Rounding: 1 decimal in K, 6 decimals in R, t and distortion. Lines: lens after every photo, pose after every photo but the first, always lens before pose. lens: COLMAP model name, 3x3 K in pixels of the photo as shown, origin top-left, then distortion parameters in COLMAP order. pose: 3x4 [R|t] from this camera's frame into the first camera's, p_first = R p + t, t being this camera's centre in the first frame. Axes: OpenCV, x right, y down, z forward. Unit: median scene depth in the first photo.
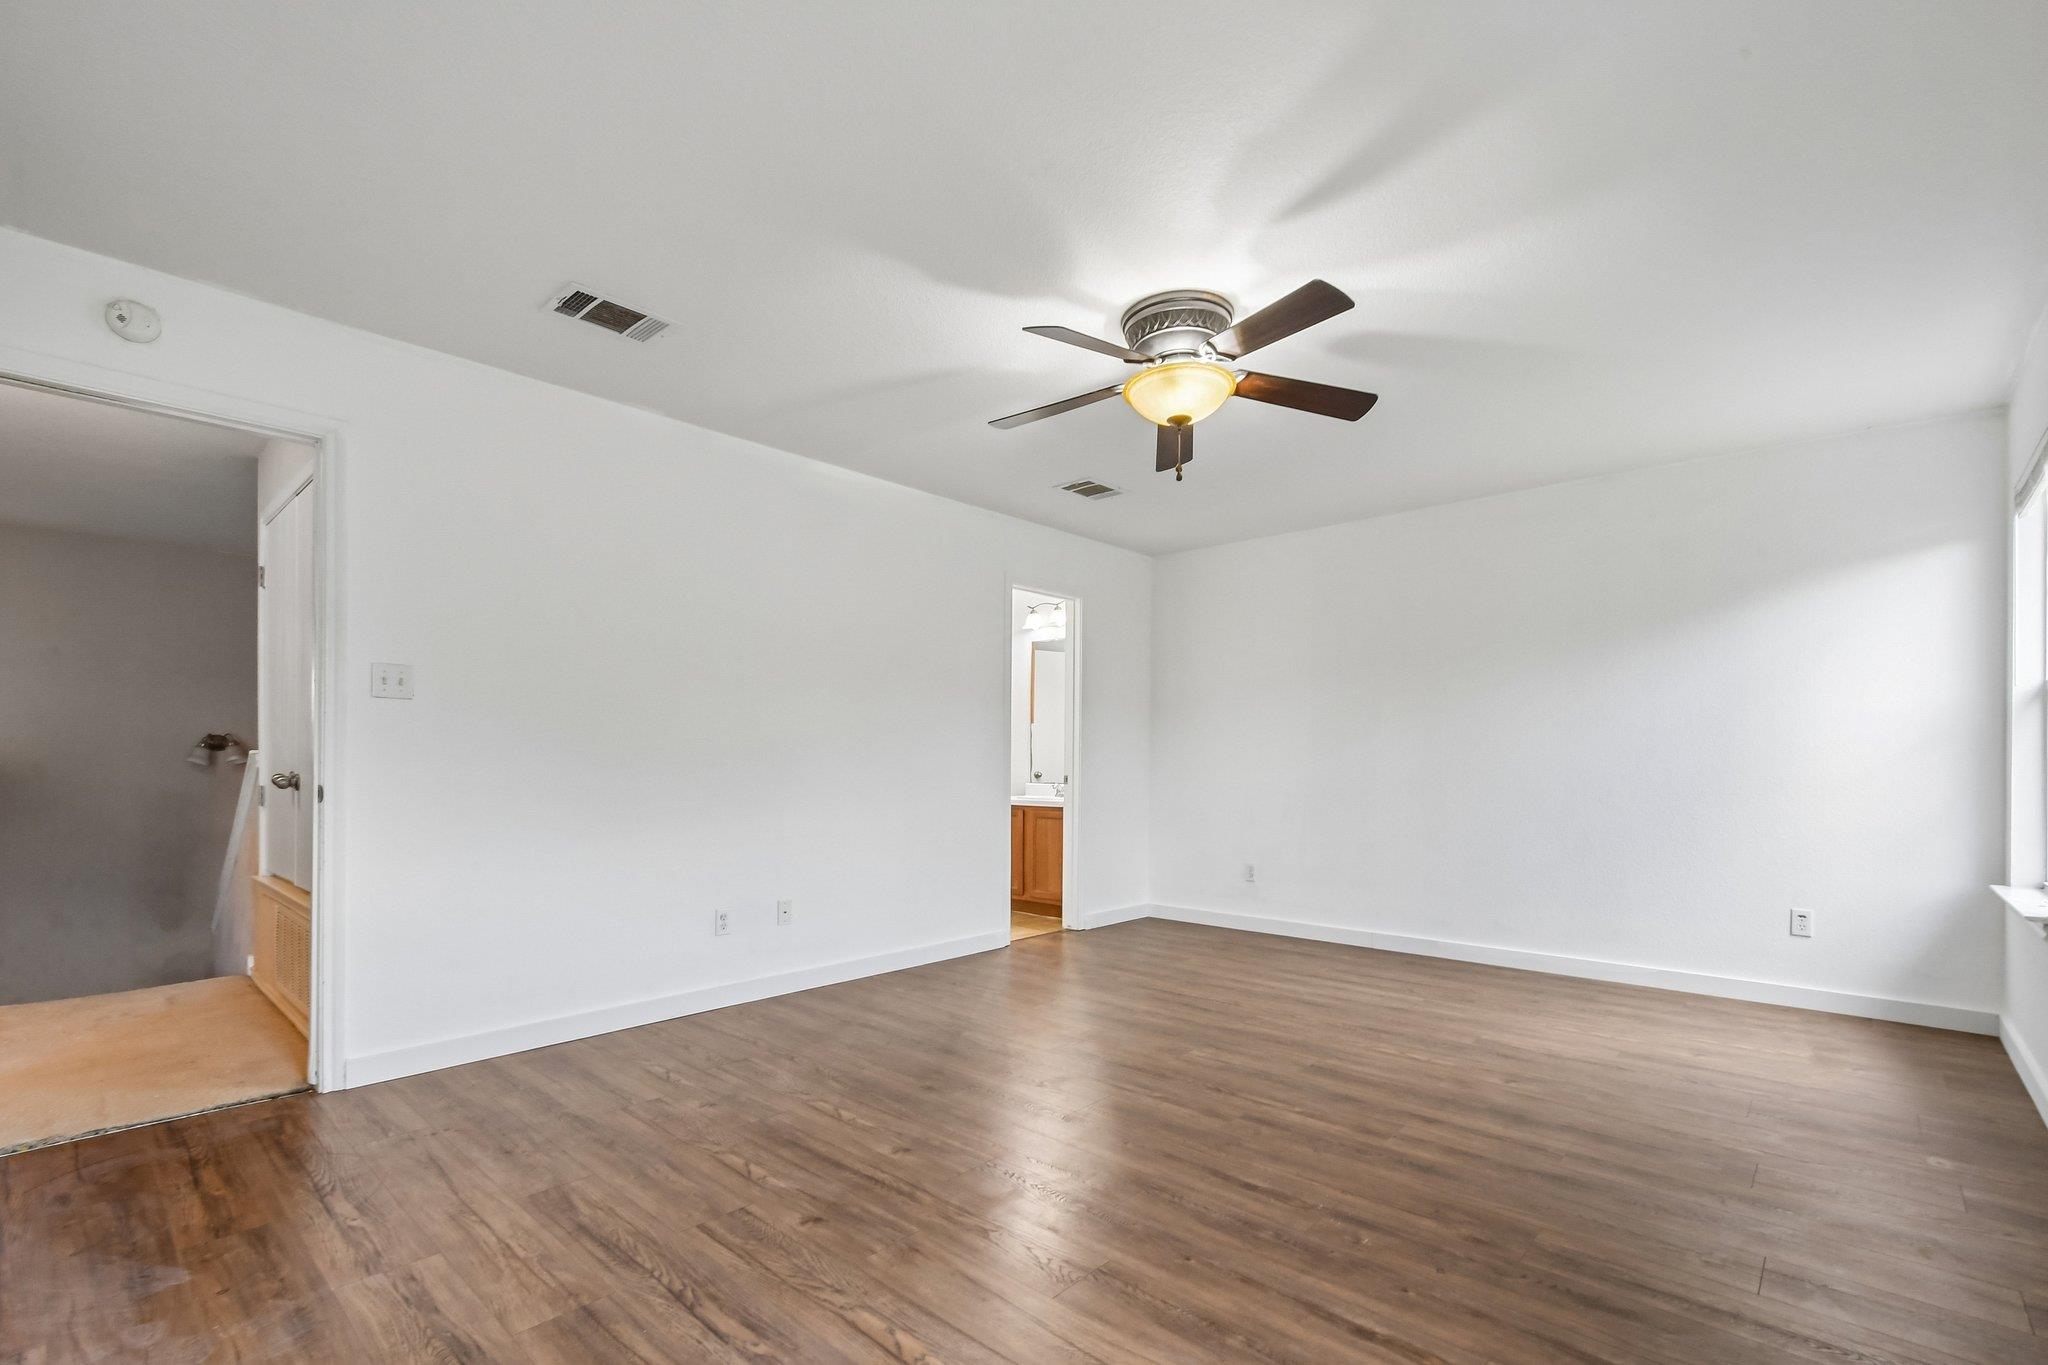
lens RADIAL K [[924.7, 0, 1026.4], [0, 924.7, 762.5], [0, 0, 1]] dist [0.001634, 0.000087]
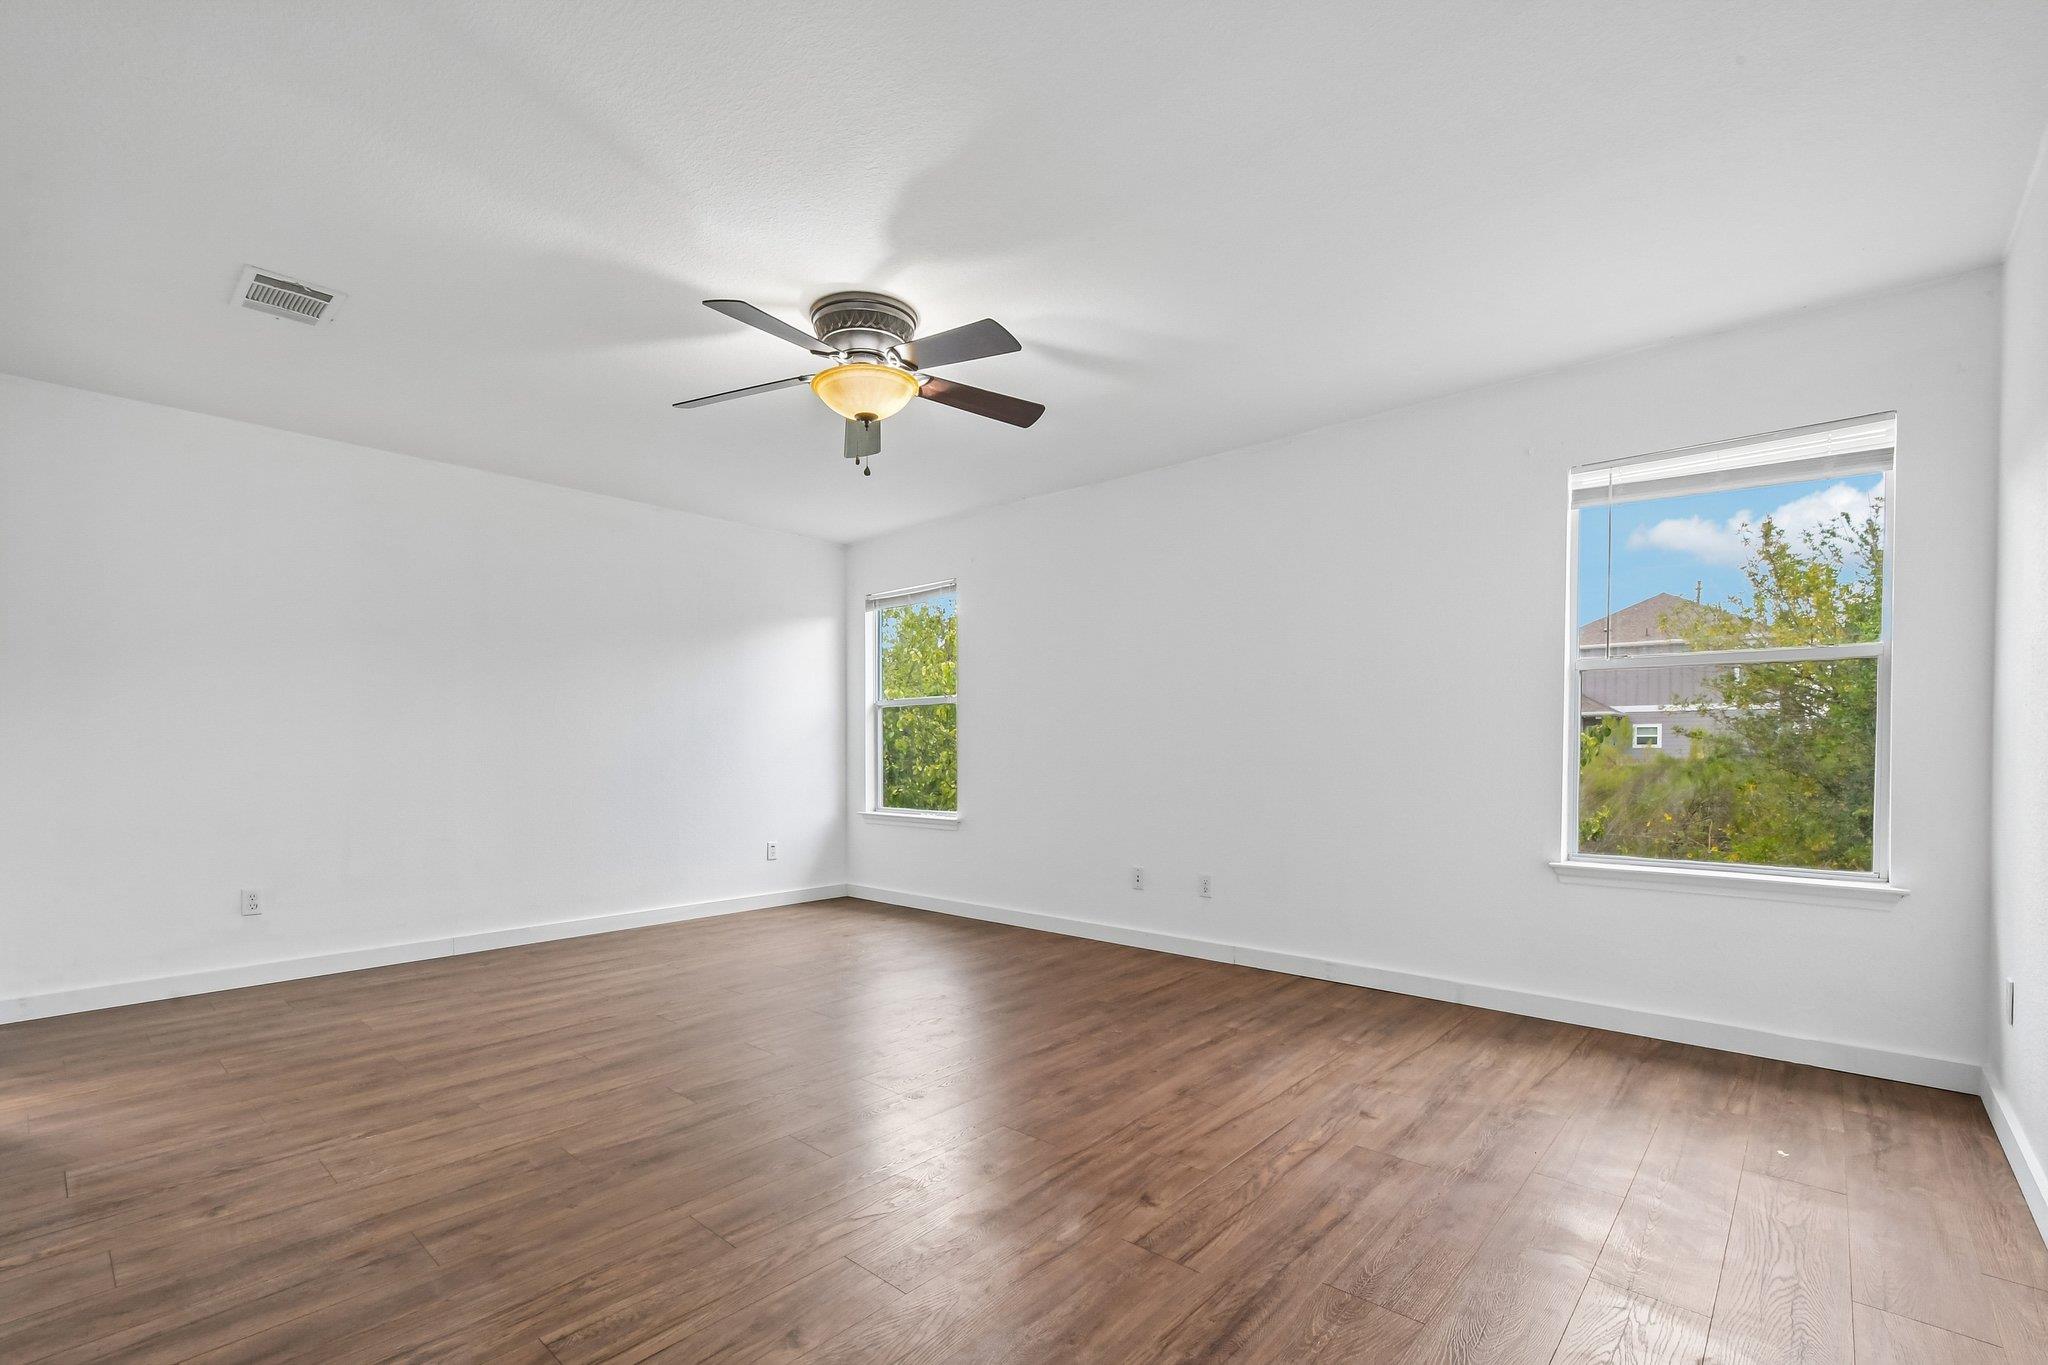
lens RADIAL K [[893.9, 0, 1019.9], [0, 893.9, 774.2], [0, 0, 1]] dist [0.002347, 0.000198]
pose [[-0.013624, -0.032373, 0.999383, -0.877345], [-0.000096, 0.999476, 0.032375, -0.000209], [-0.999907, 0.000345, -0.013620, 0.851680]]
